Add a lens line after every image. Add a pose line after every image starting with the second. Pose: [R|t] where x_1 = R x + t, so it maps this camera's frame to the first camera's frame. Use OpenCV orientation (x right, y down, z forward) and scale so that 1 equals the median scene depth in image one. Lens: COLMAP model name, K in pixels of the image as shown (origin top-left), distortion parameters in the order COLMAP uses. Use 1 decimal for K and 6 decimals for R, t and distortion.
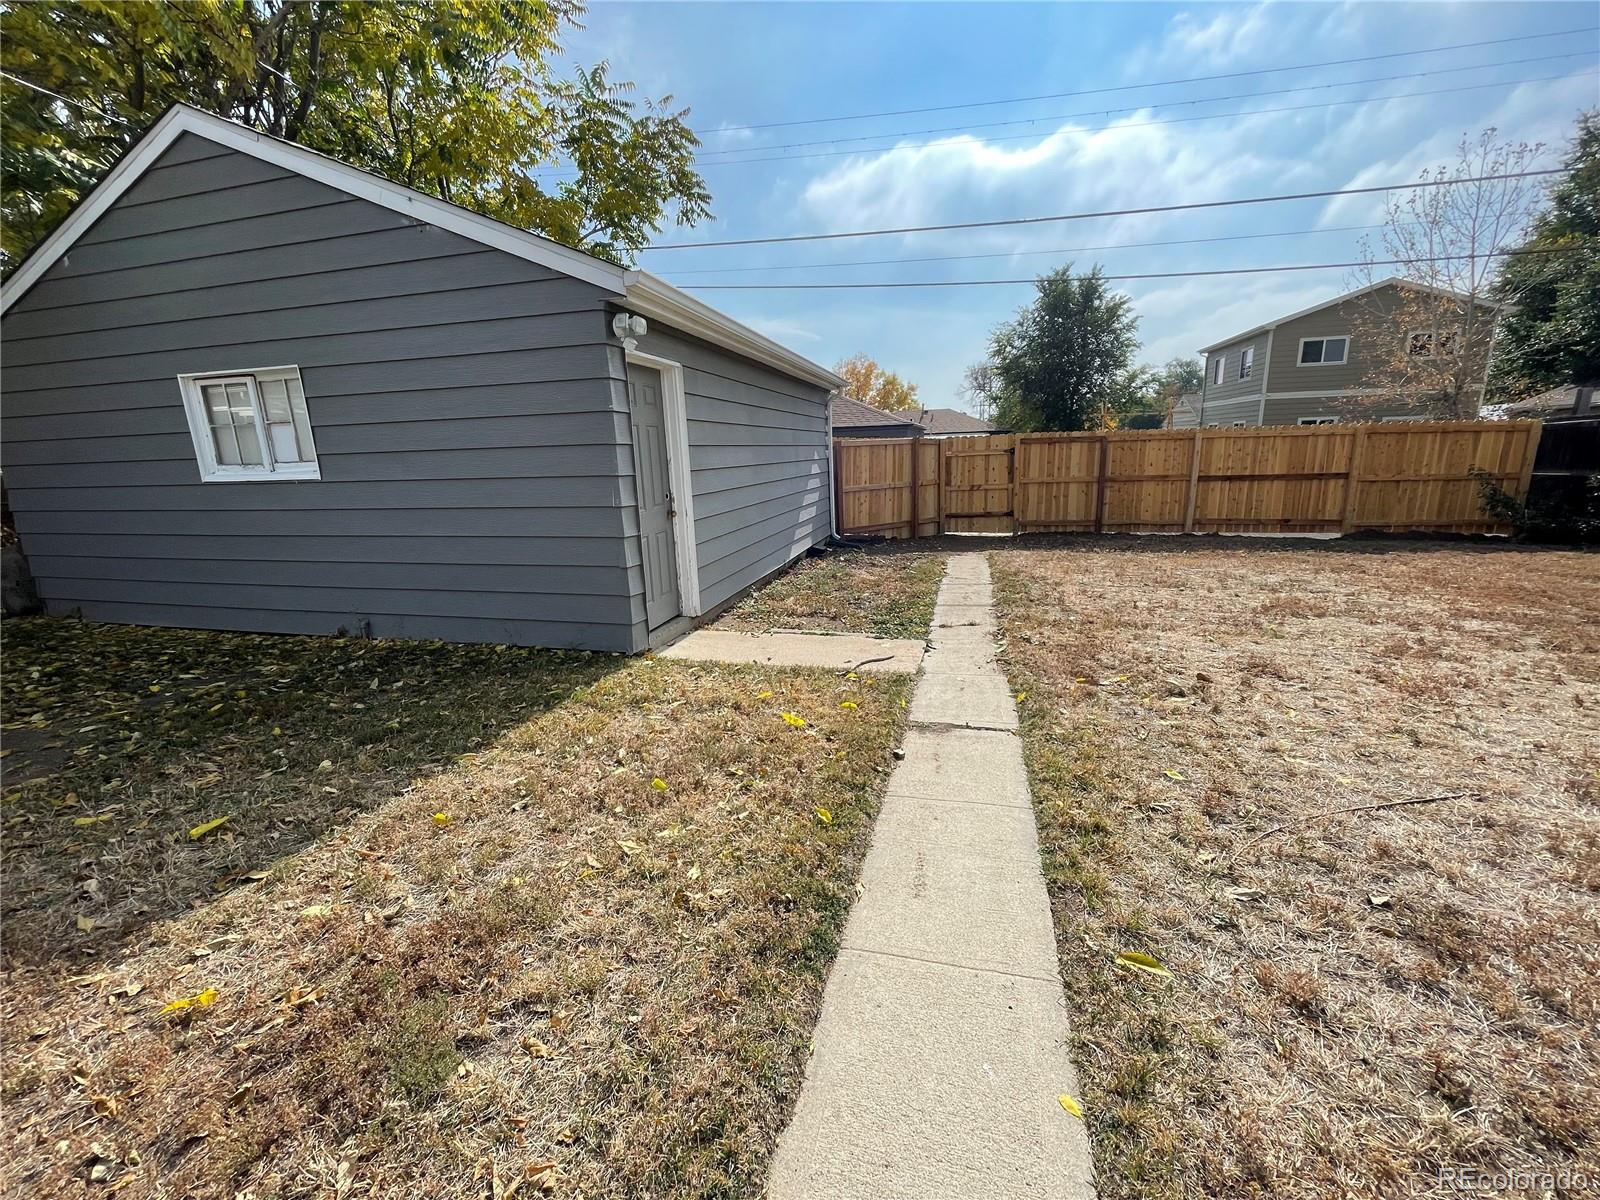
lens RADIAL K [[642.8, 0, 799.9], [0, 642.8, 597.8], [0, 0, 1]] dist [-0.002585, -0.000773]
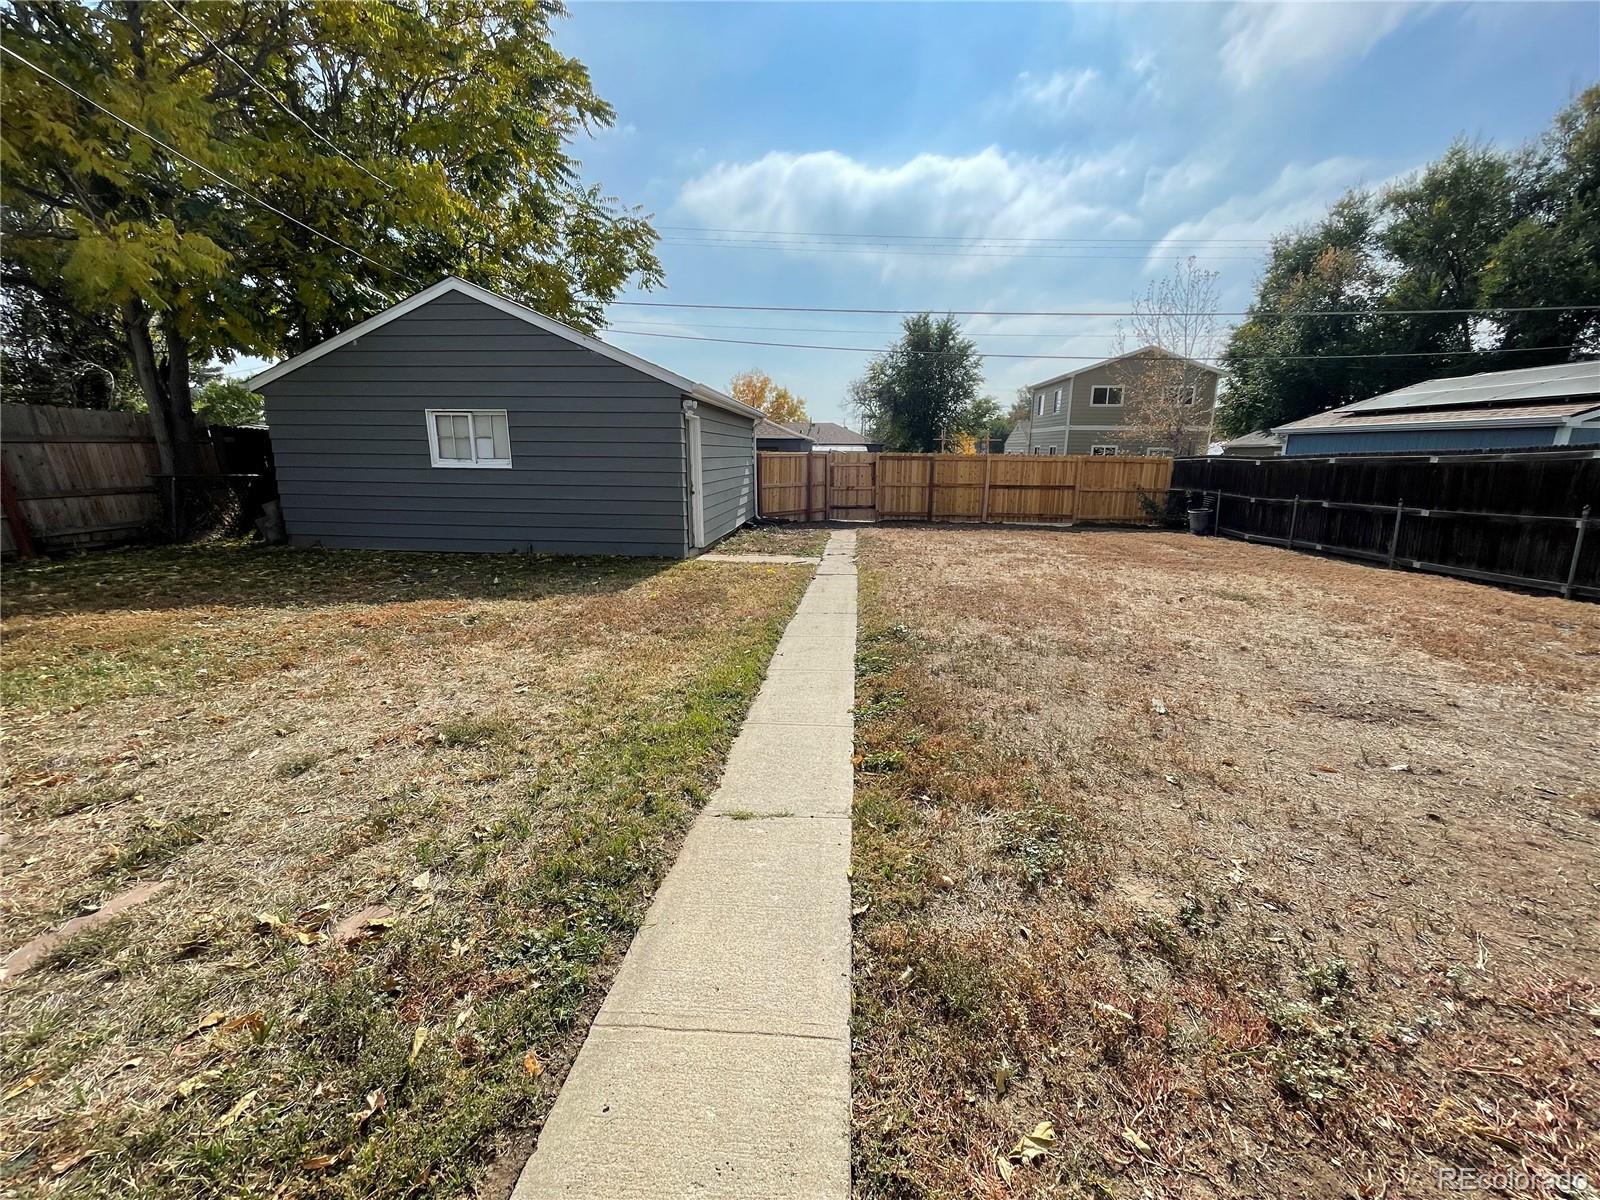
lens RADIAL K [[642.8, 0, 801.8], [0, 642.8, 598.6], [0, 0, 1]] dist [-0.002585, -0.000773]
pose [[0.984027, 0.000596, 0.178017, -0.098743], [-0.000012, 0.999995, -0.003277, 0.087640], [-0.178018, 0.003222, 0.984022, -0.434683]]
